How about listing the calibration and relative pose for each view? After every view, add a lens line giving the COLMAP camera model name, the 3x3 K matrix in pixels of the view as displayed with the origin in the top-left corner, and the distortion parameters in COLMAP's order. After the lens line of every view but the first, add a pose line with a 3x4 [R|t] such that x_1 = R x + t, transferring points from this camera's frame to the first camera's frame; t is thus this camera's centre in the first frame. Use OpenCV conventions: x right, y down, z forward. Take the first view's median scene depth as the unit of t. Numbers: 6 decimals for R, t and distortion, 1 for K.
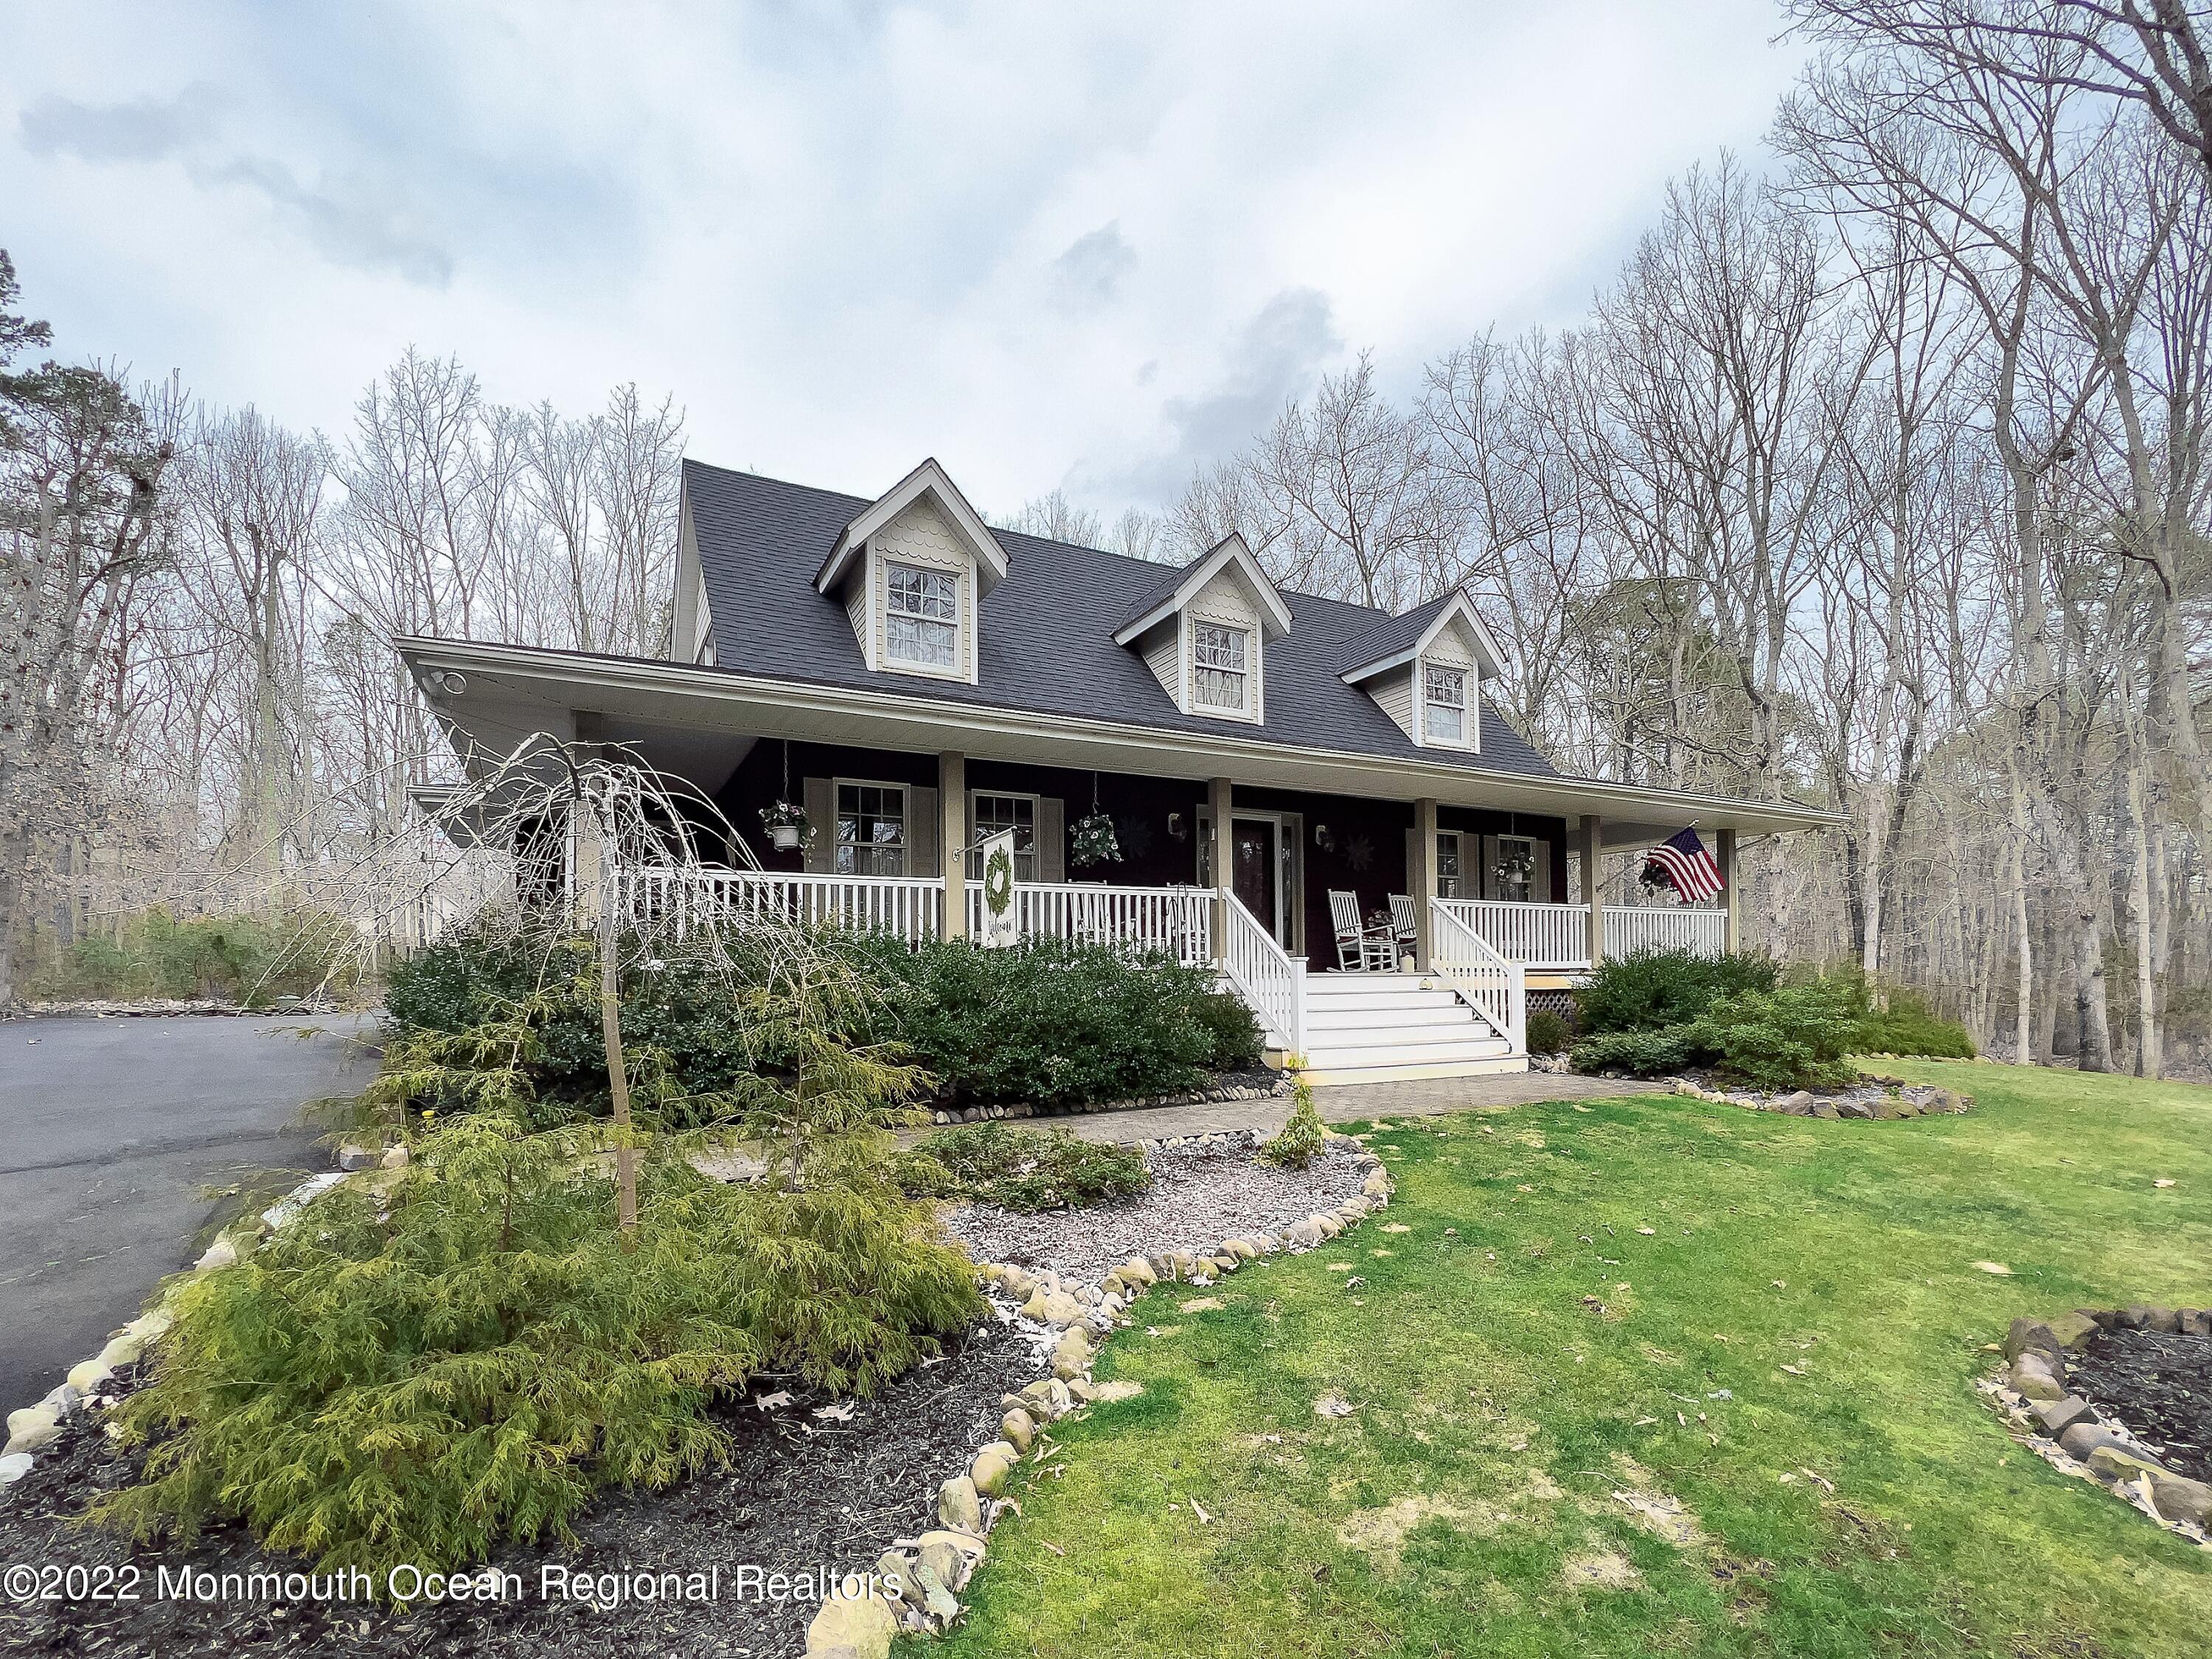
lens RADIAL K [[905.2, 0, 1106.0], [0, 905.2, 829.5], [0, 0, 1]] dist [0.000488, 0.000014]
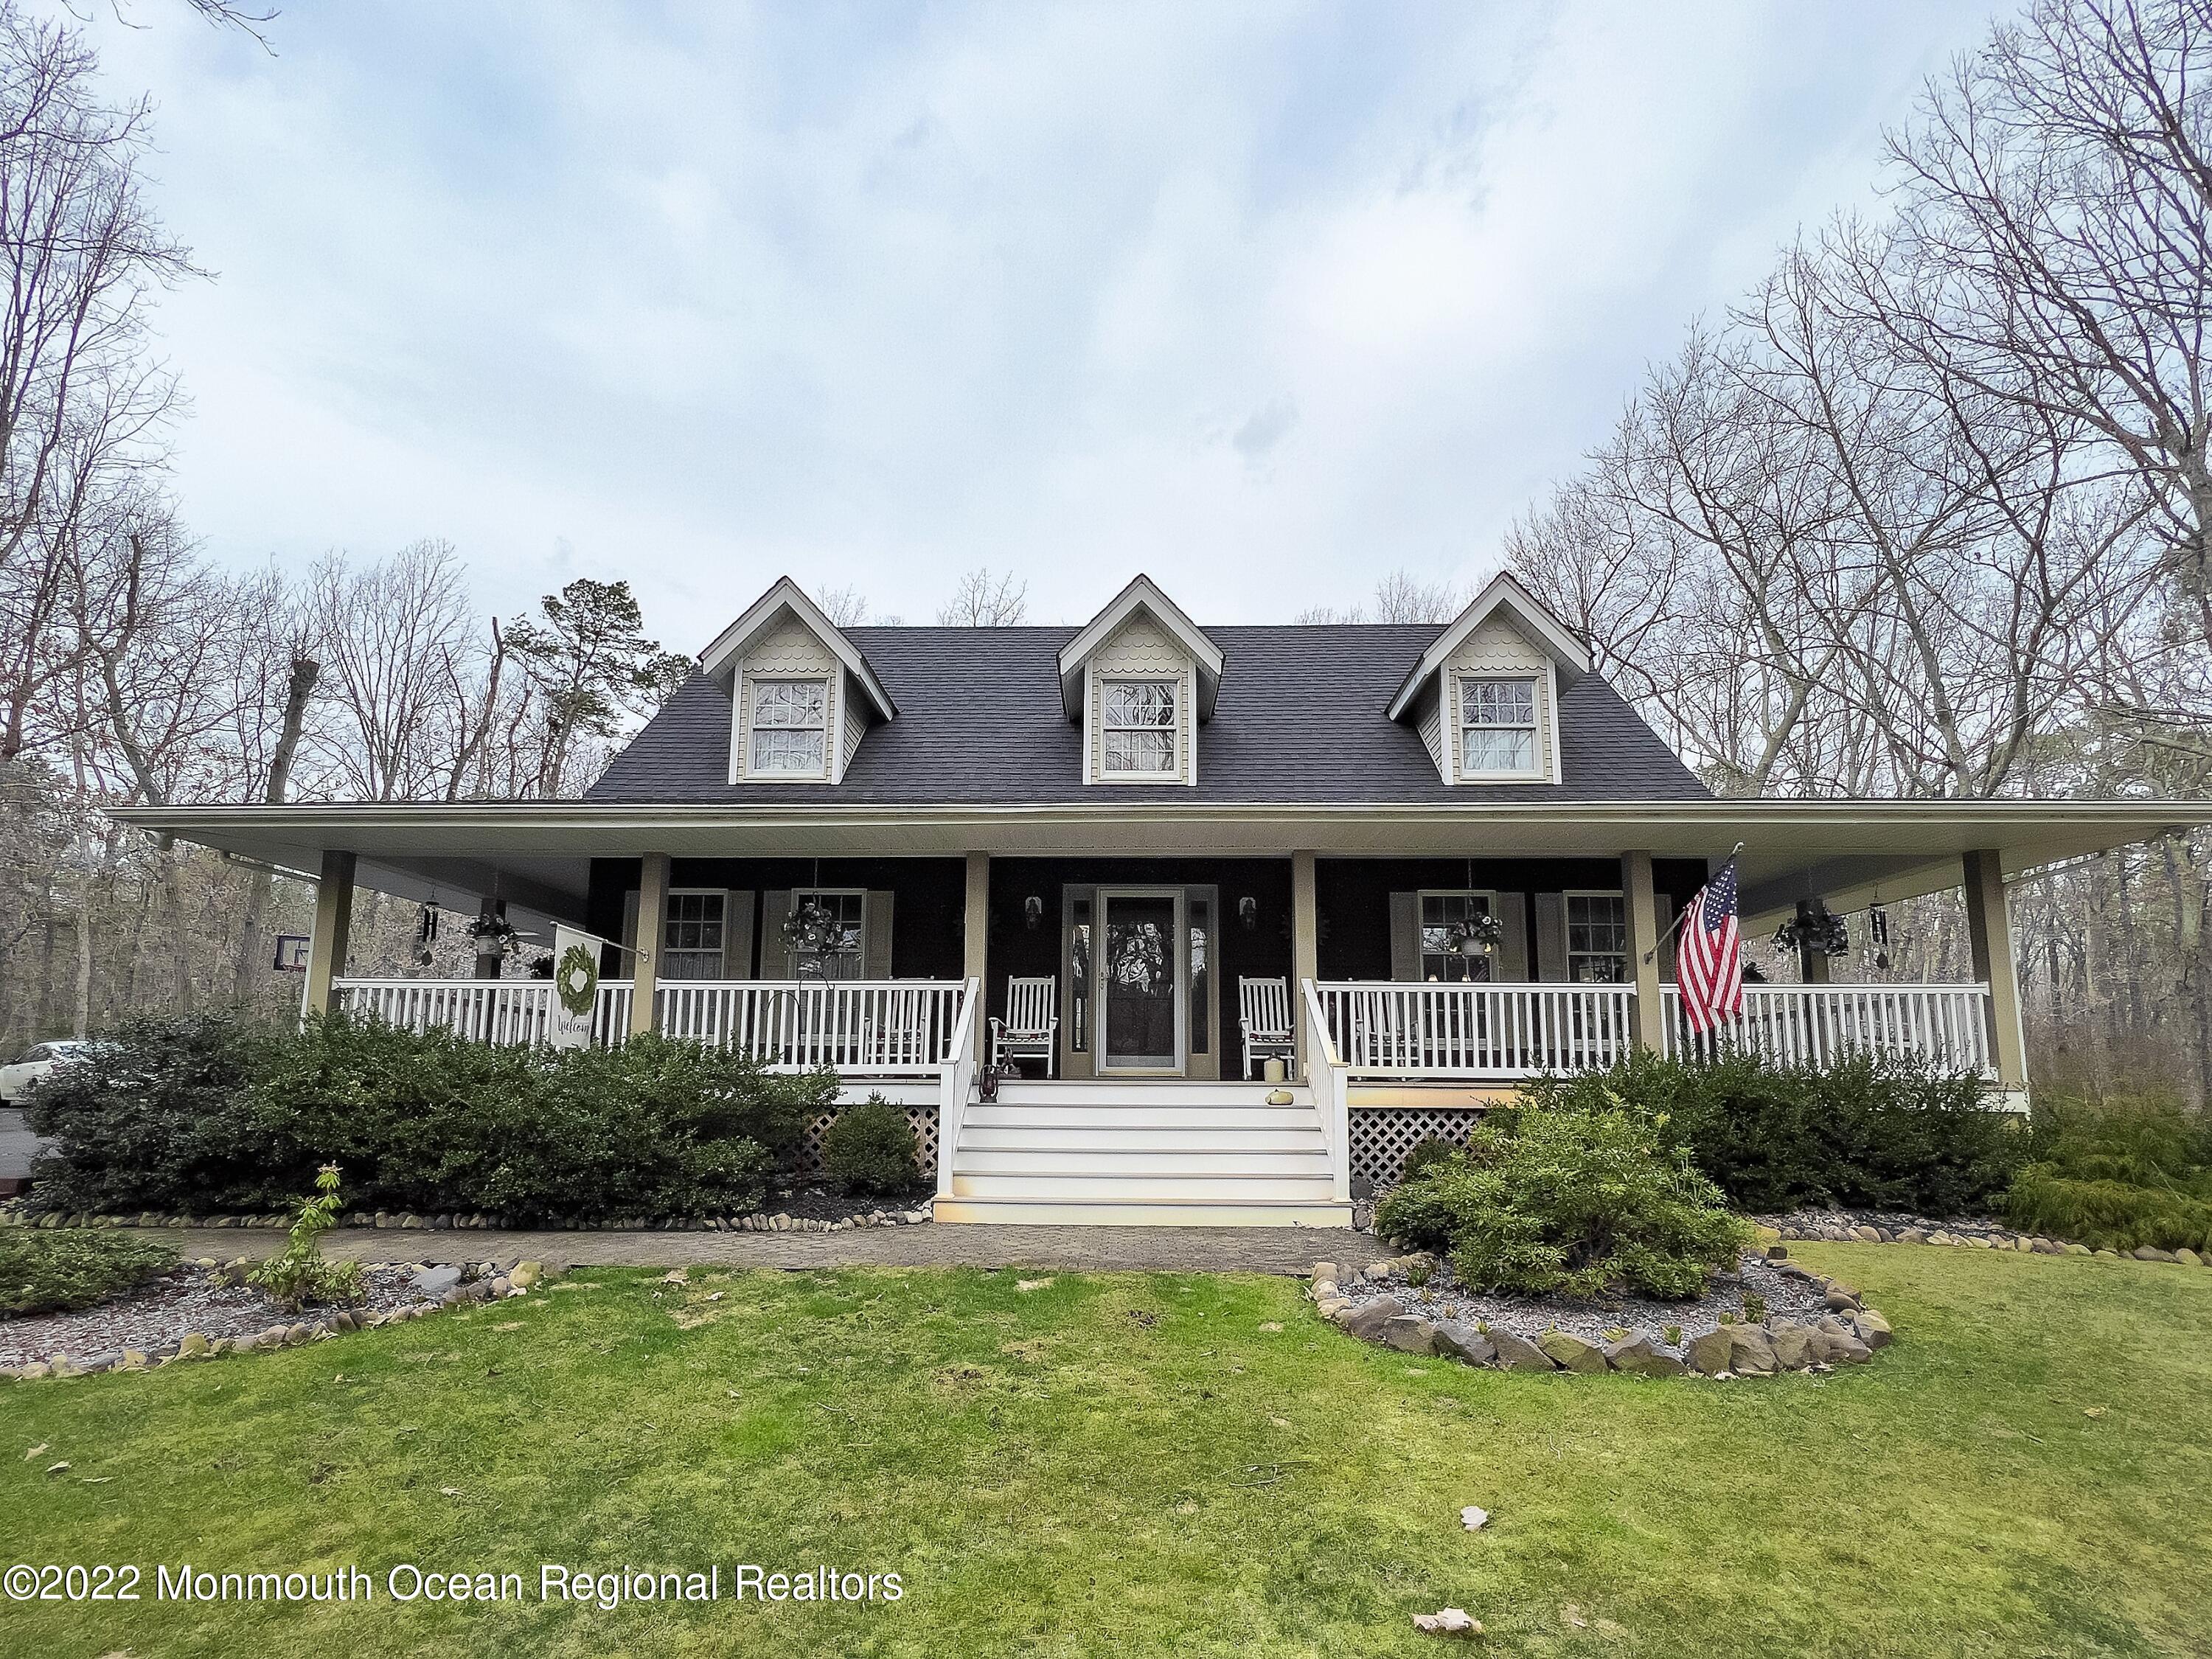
lens RADIAL K [[889.4, 0, 1111.2], [0, 889.4, 864.5], [0, 0, 1]] dist [0.016275, 0.000082]
pose [[0.891773, -0.095937, -0.442197, 0.521955], [0.060370, 0.993754, -0.093852, 0.036869], [0.448438, 0.056999, 0.891994, 0.245063]]
